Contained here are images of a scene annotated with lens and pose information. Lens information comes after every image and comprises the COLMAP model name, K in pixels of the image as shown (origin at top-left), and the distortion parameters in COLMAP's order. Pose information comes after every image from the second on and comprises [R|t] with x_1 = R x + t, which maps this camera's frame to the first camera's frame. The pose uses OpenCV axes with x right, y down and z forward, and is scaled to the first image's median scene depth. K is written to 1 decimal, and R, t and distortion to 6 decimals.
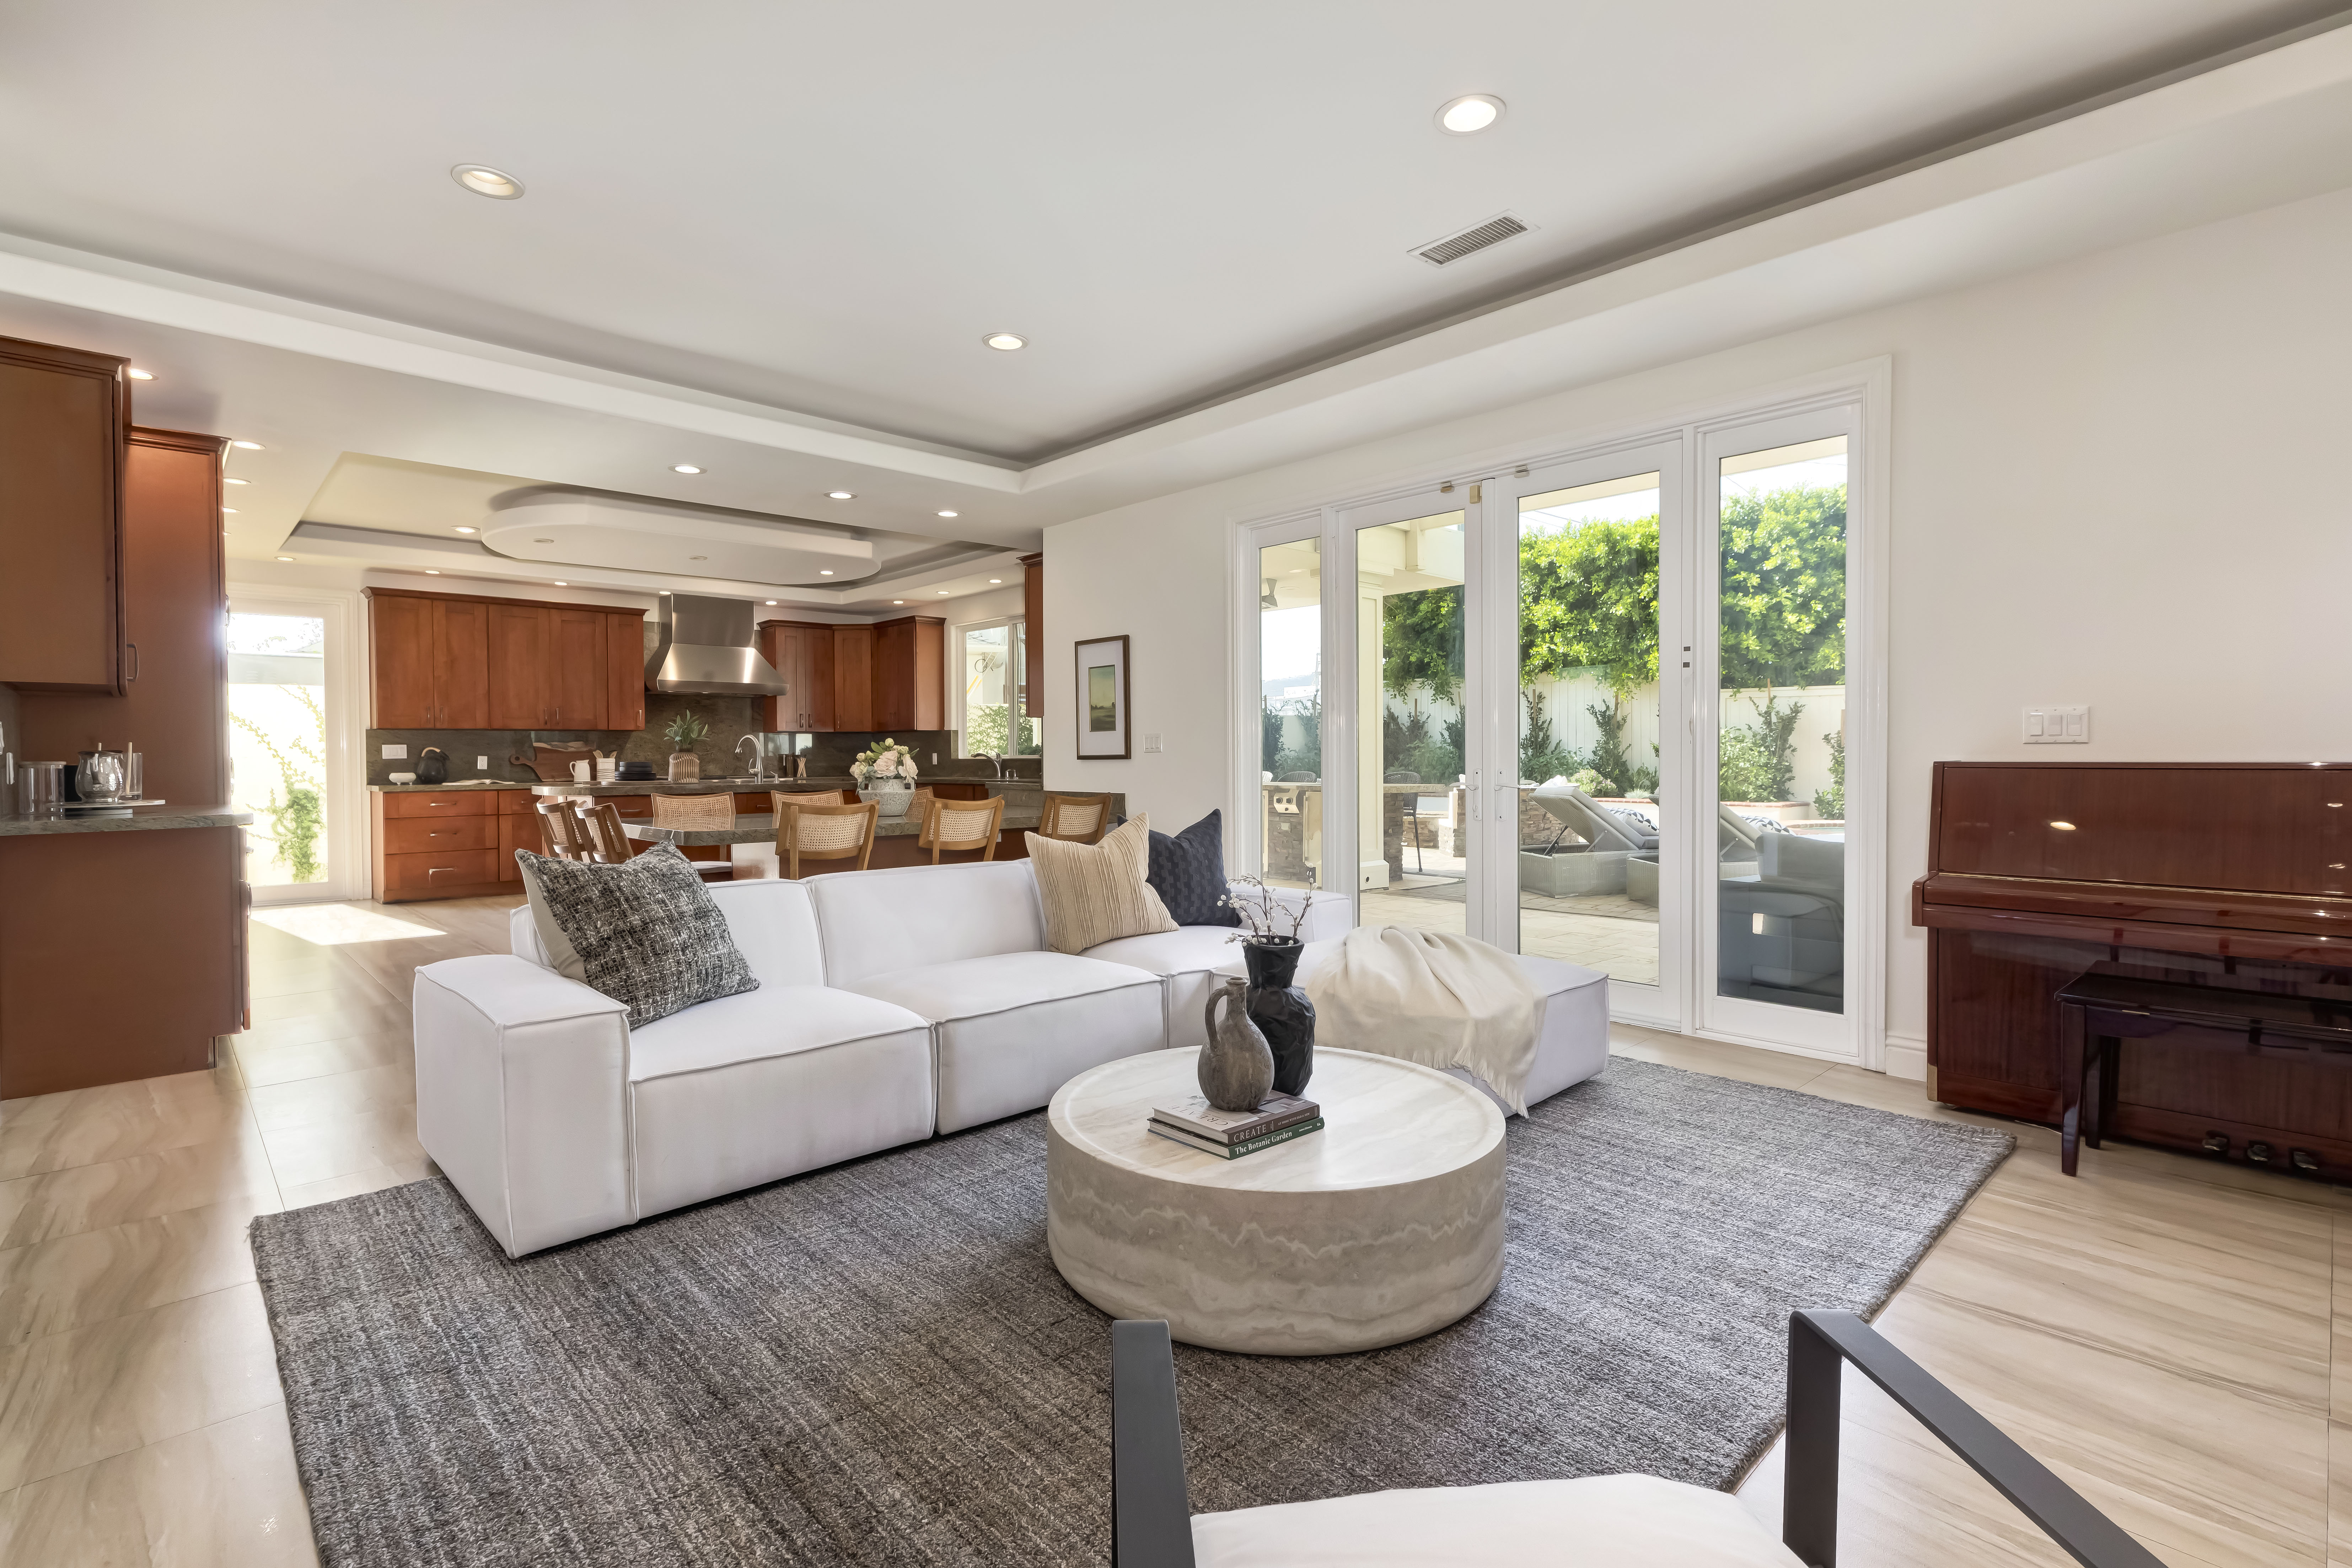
lens RADIAL K [[1068.1, 0, 1184.5], [0, 1068.1, 774.5], [0, 0, 1]] dist [0.002887, 0.001429]
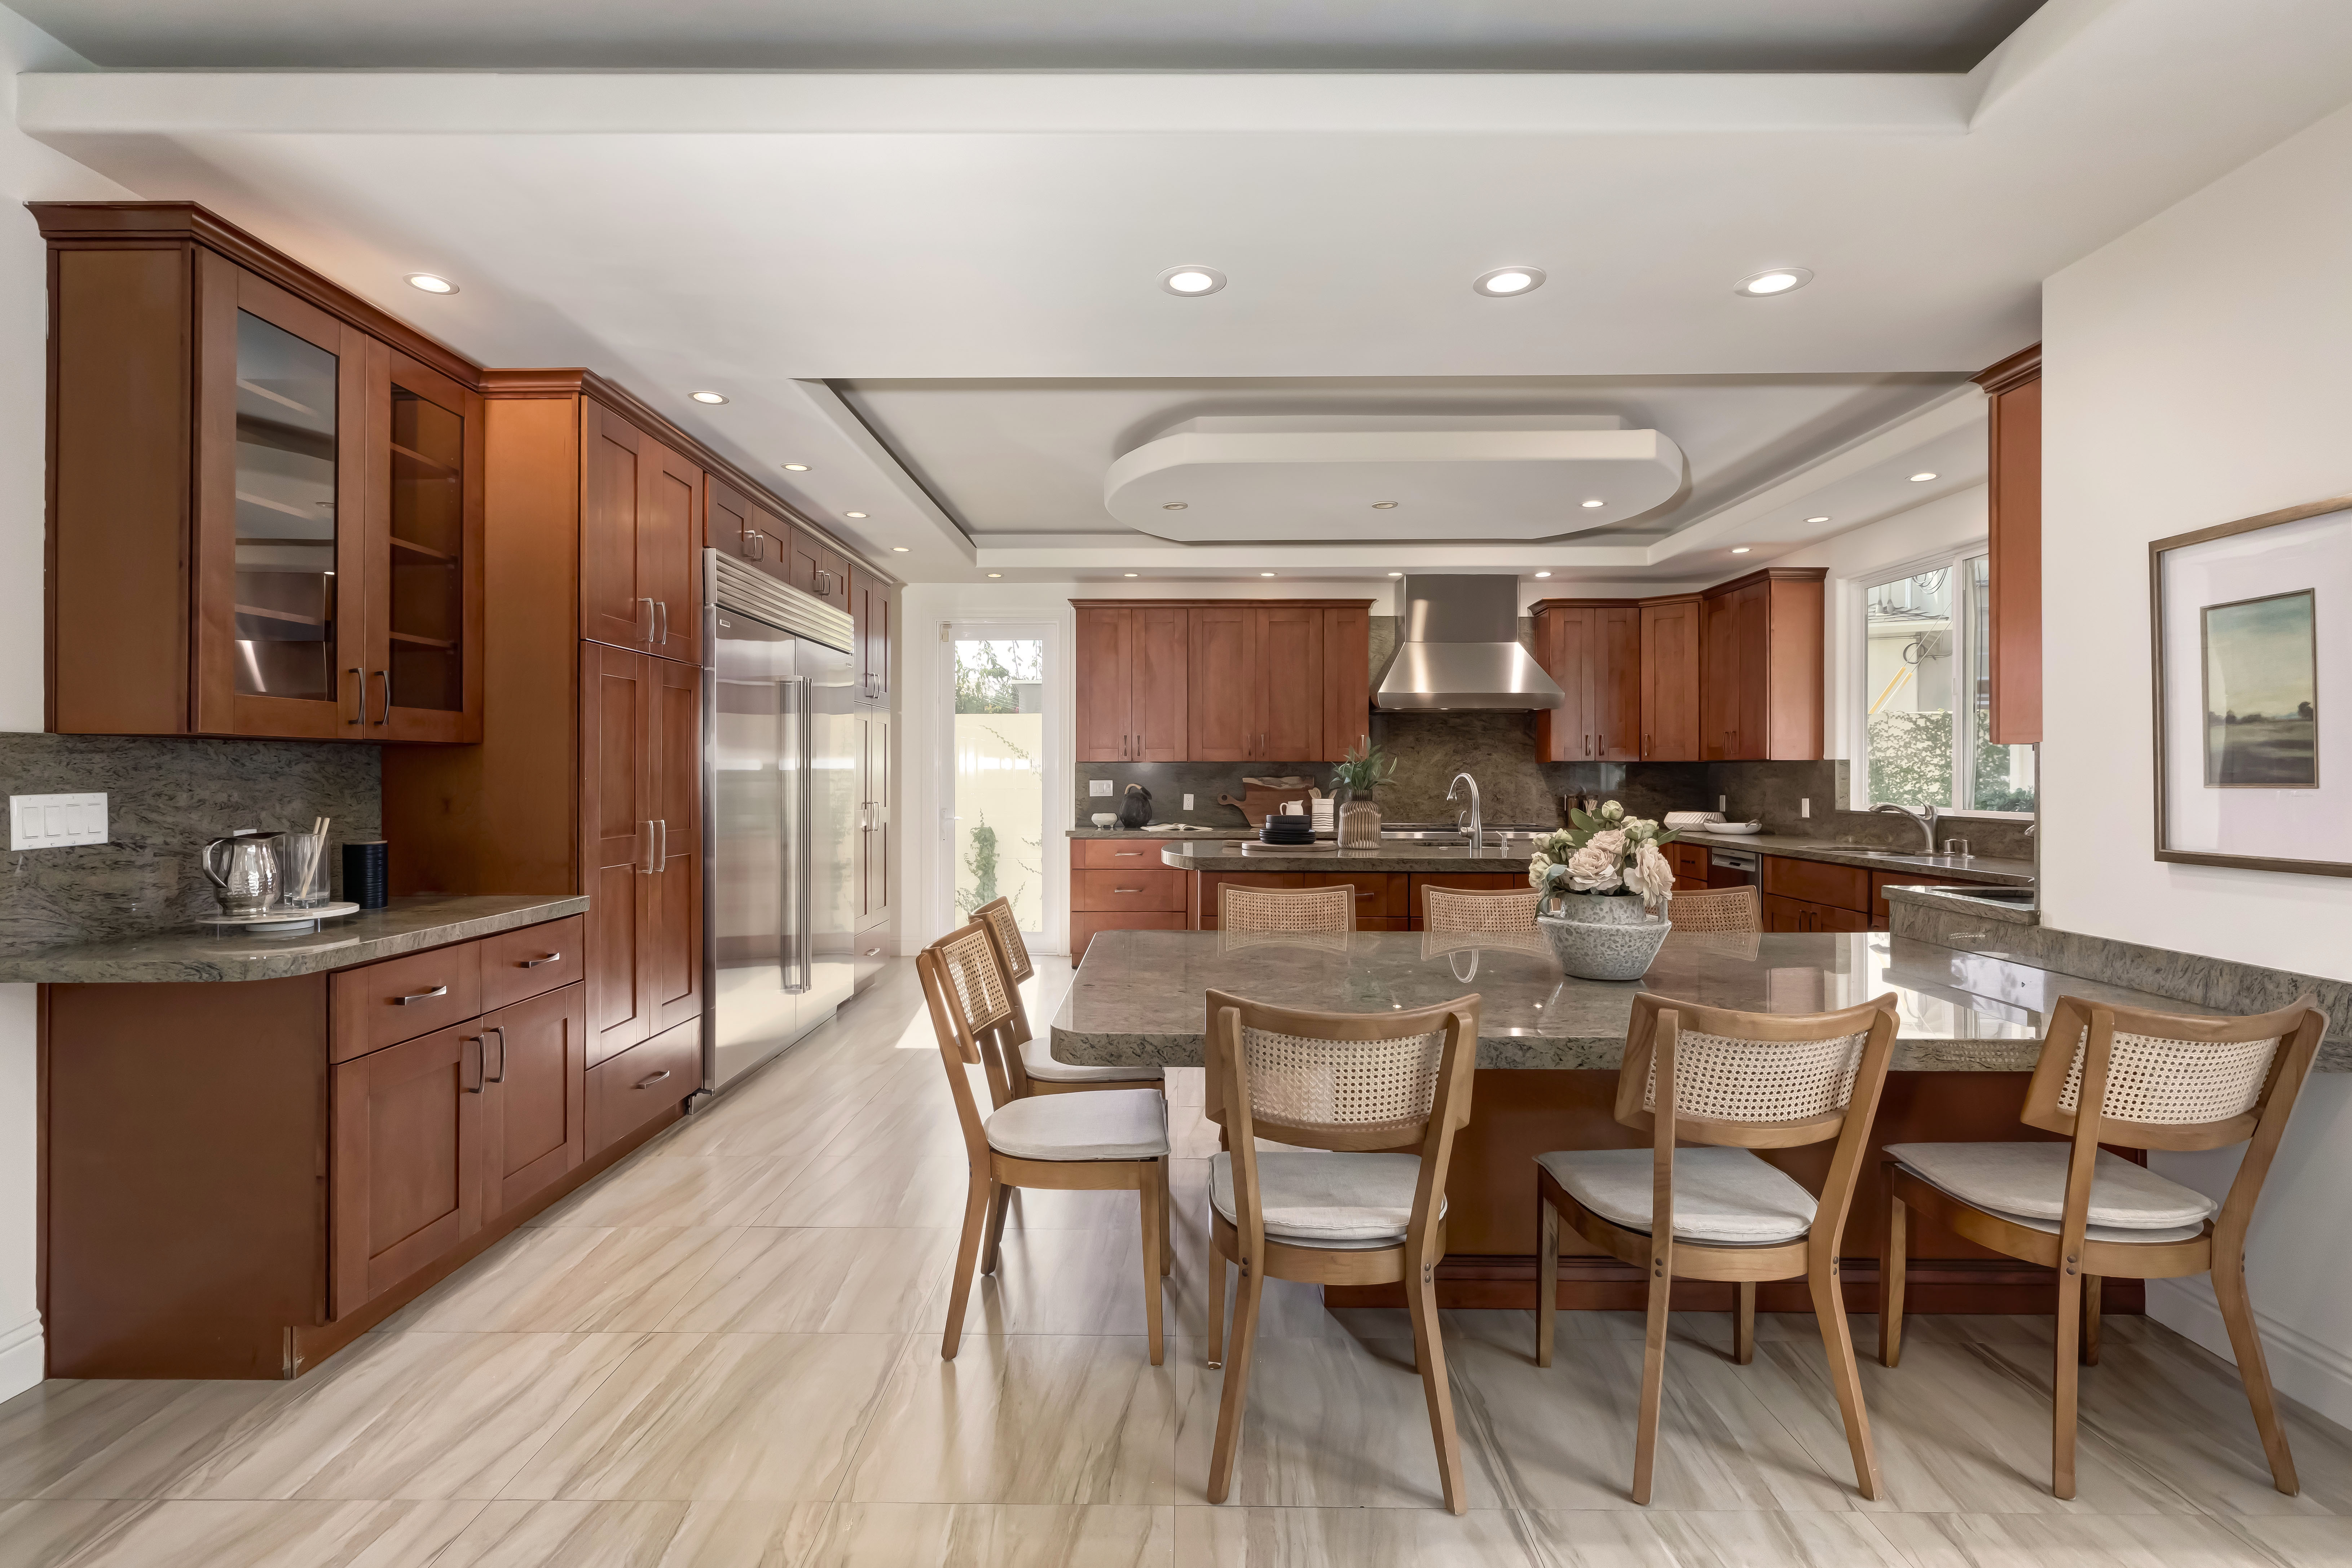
lens RADIAL K [[1143.4, 0, 1164.4], [0, 1143.4, 764.0], [0, 0, 1]] dist [-0.000686, 0.000639]
pose [[0.711812, 0.002256, -0.702366, -0.052235], [-0.019779, 0.999663, -0.016834, -0.026248], [0.702092, 0.025875, 0.711616, 0.371089]]
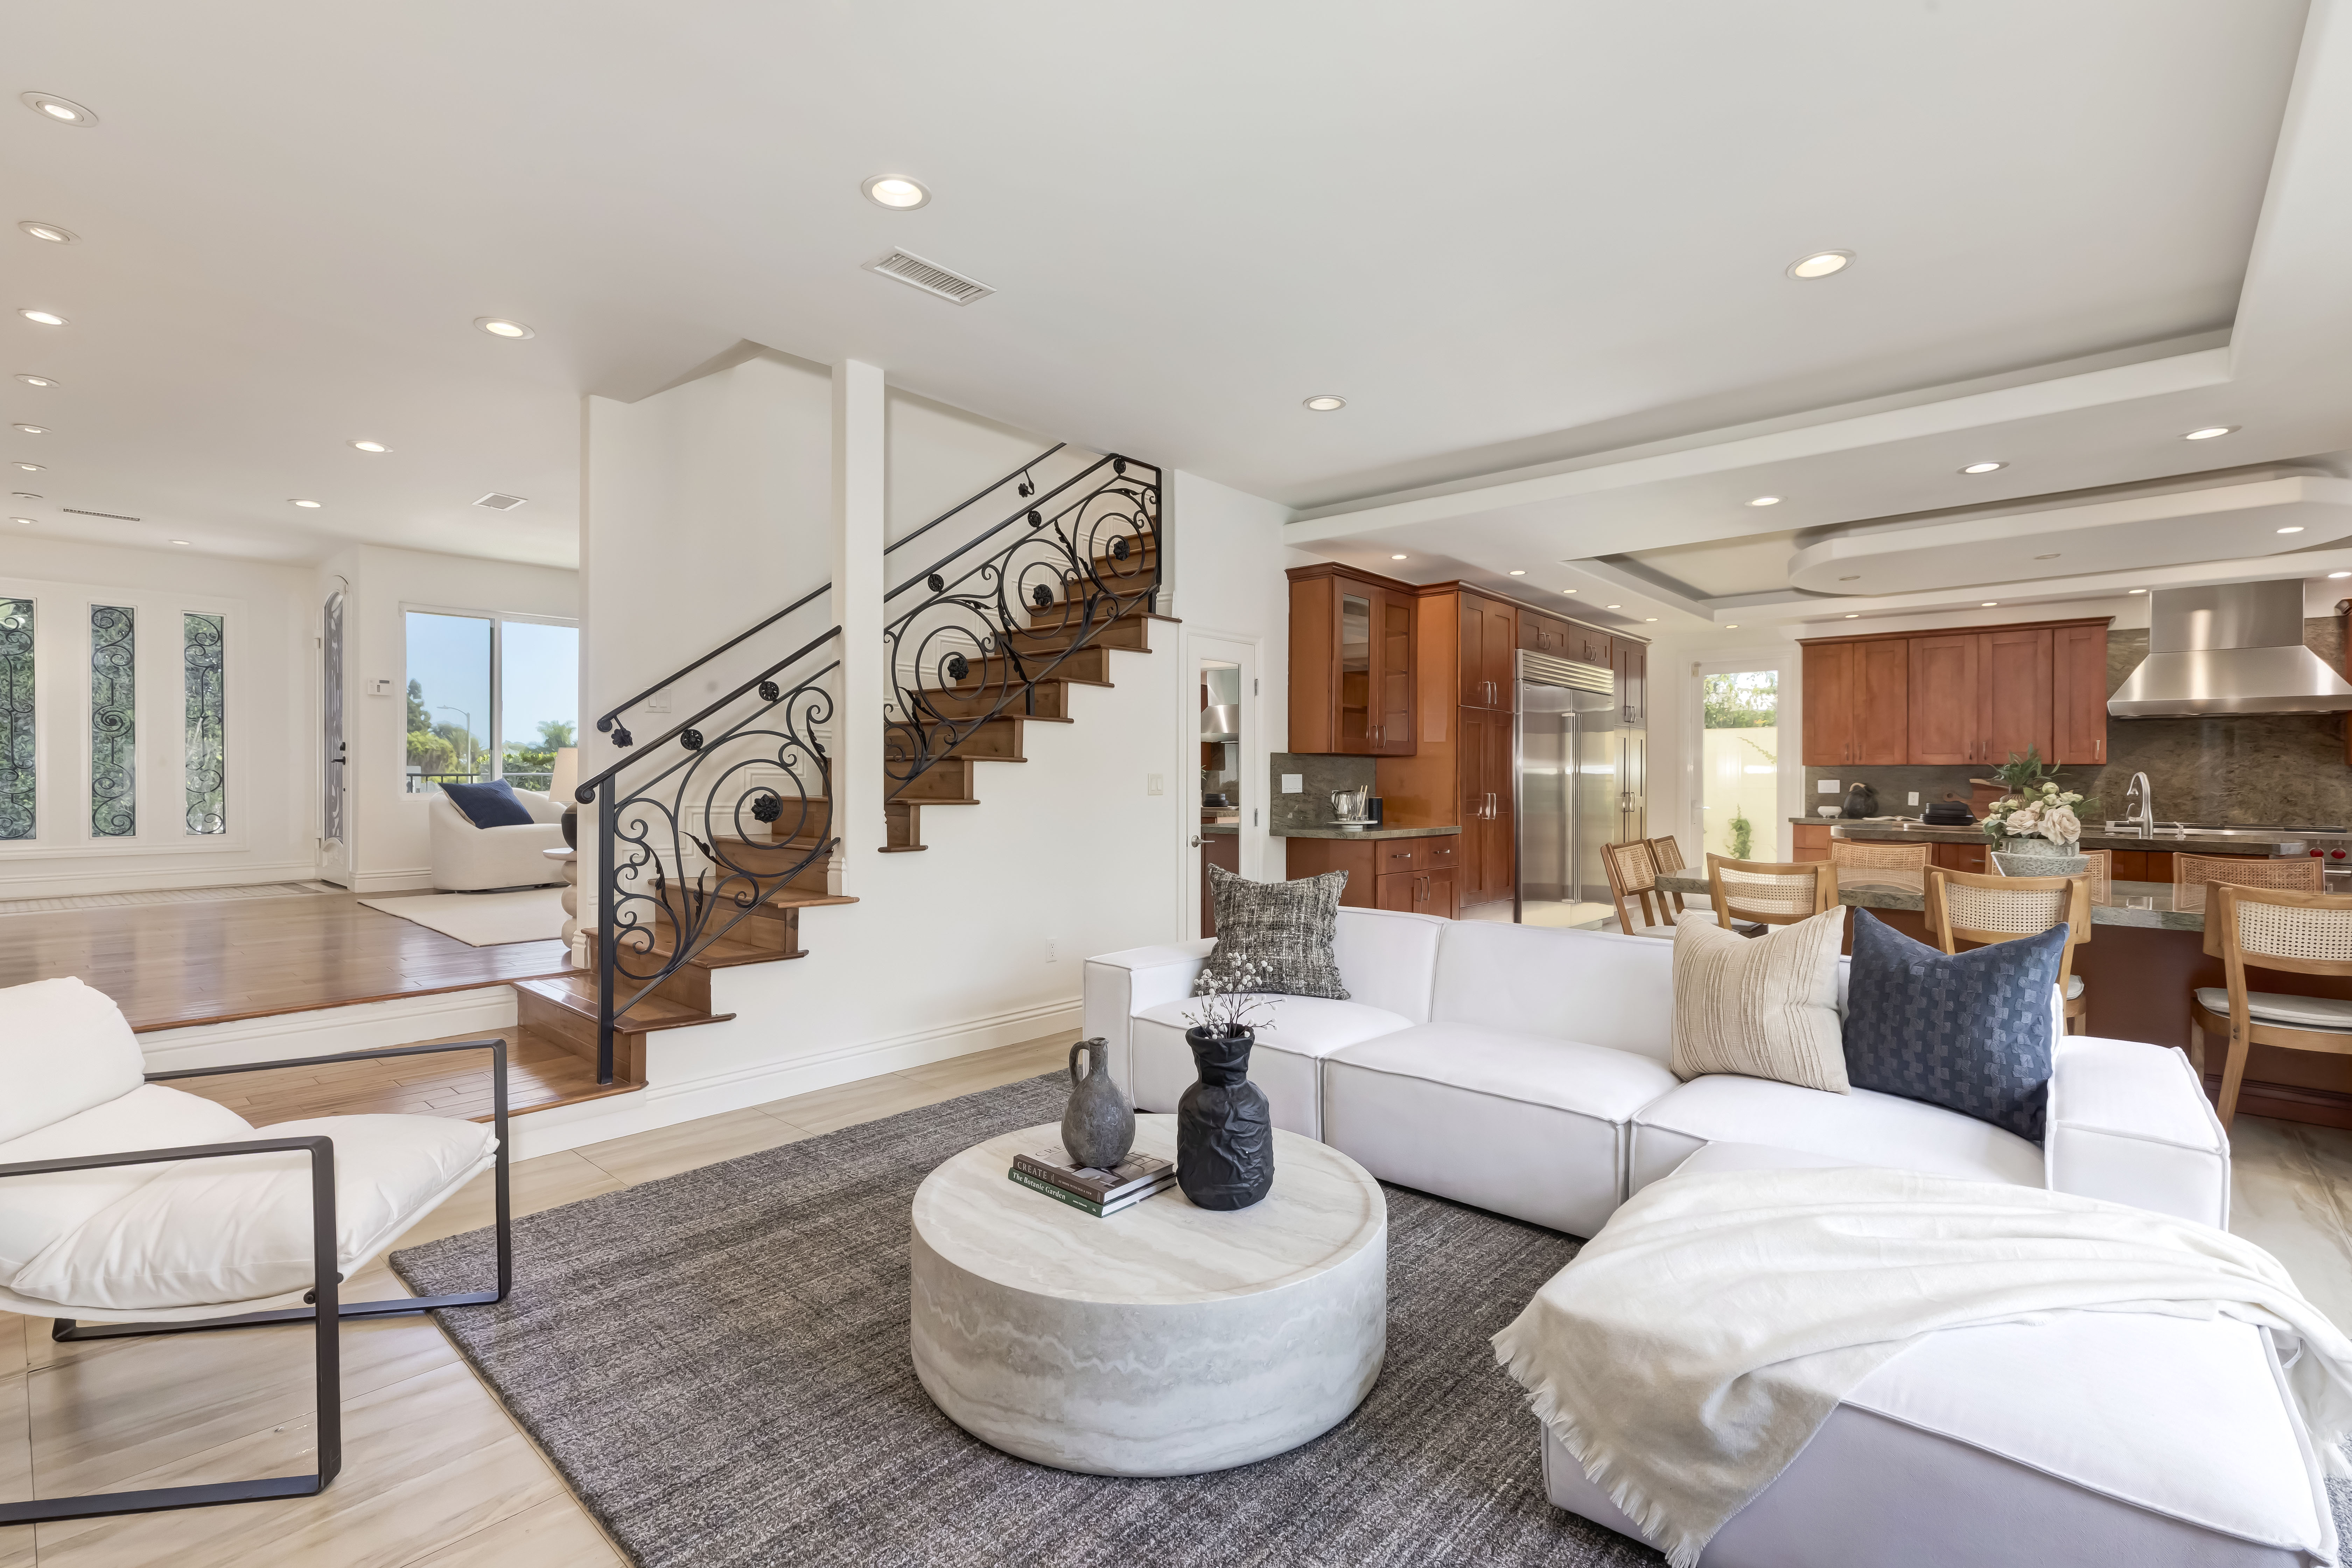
lens RADIAL K [[1068.1, 0, 1188.7], [0, 1068.1, 784.4], [0, 0, 1]] dist [0.002887, 0.001429]
pose [[0.096324, 0.011875, -0.995279, 0.272271], [-0.025996, 0.999618, 0.009410, -0.016914], [0.995011, 0.024967, 0.096596, 0.245356]]
